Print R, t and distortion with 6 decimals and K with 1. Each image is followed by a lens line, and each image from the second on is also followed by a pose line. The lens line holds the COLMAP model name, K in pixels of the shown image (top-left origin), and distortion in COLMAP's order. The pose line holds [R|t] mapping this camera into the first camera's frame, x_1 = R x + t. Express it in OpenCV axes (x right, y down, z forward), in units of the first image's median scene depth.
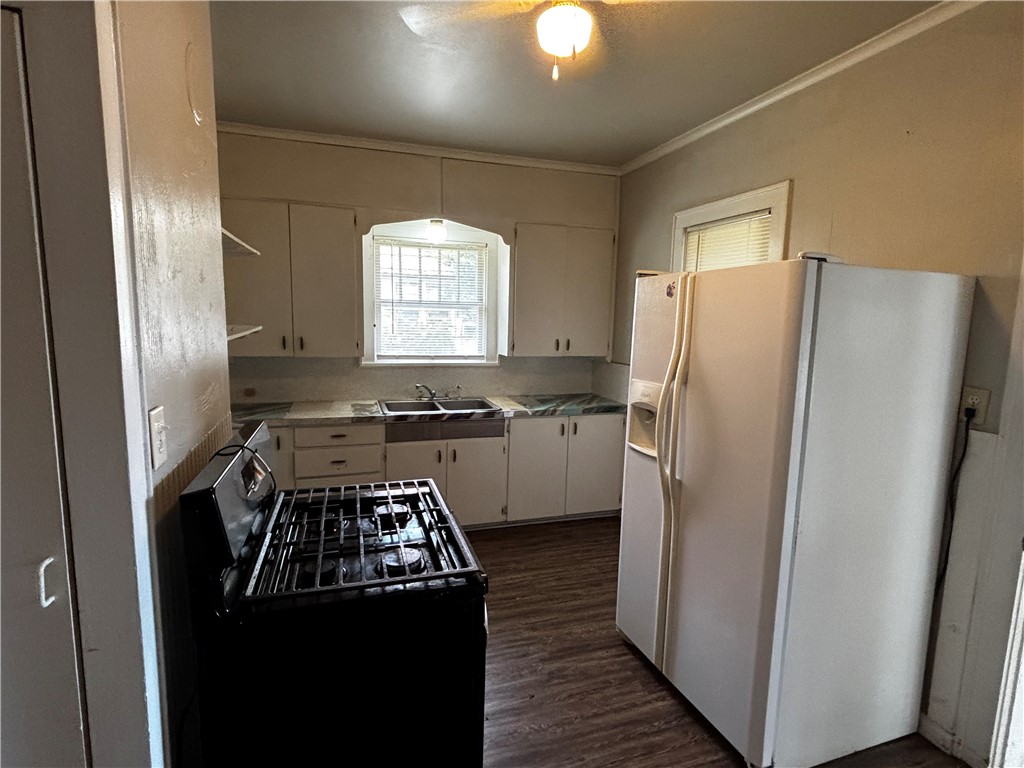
lens RADIAL K [[529.8, 0, 512.0], [0, 529.8, 384.0], [0, 0, 1]] dist [0.001870, -0.000640]
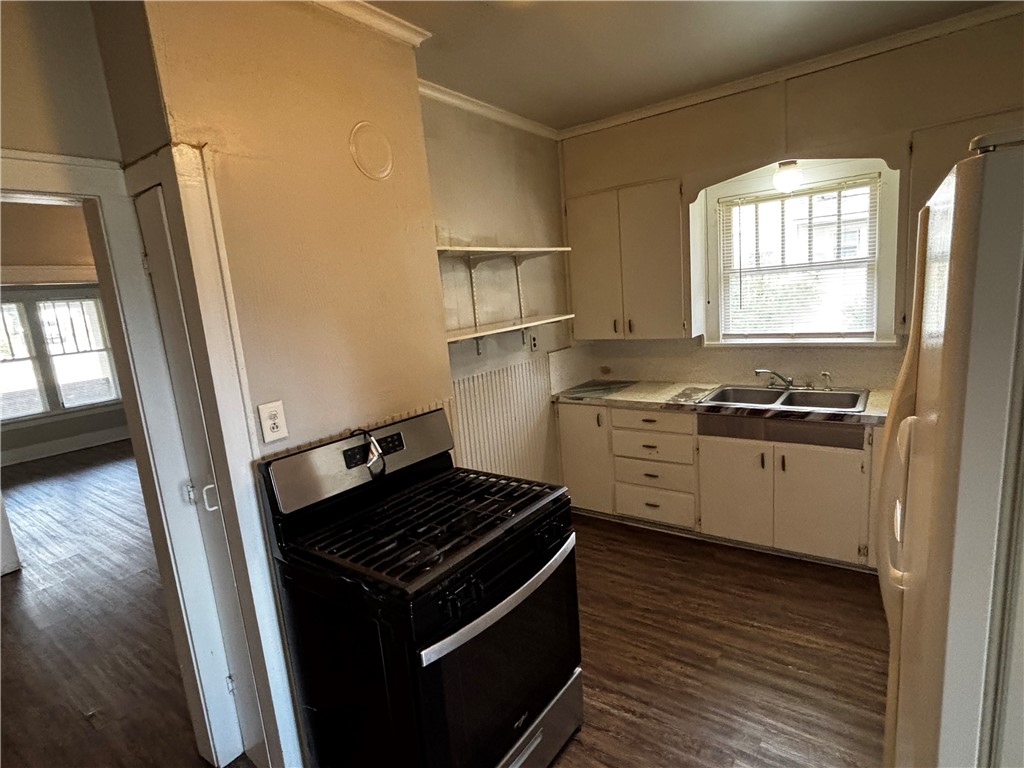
lens RADIAL K [[529.8, 0, 512.0], [0, 529.8, 384.0], [0, 0, 1]] dist [0.001870, -0.000640]
pose [[0.578235, 0.071803, -0.812704, 0.297801], [-0.010711, 0.996702, 0.080439, -0.043029], [0.815800, -0.037807, 0.577097, 0.212317]]
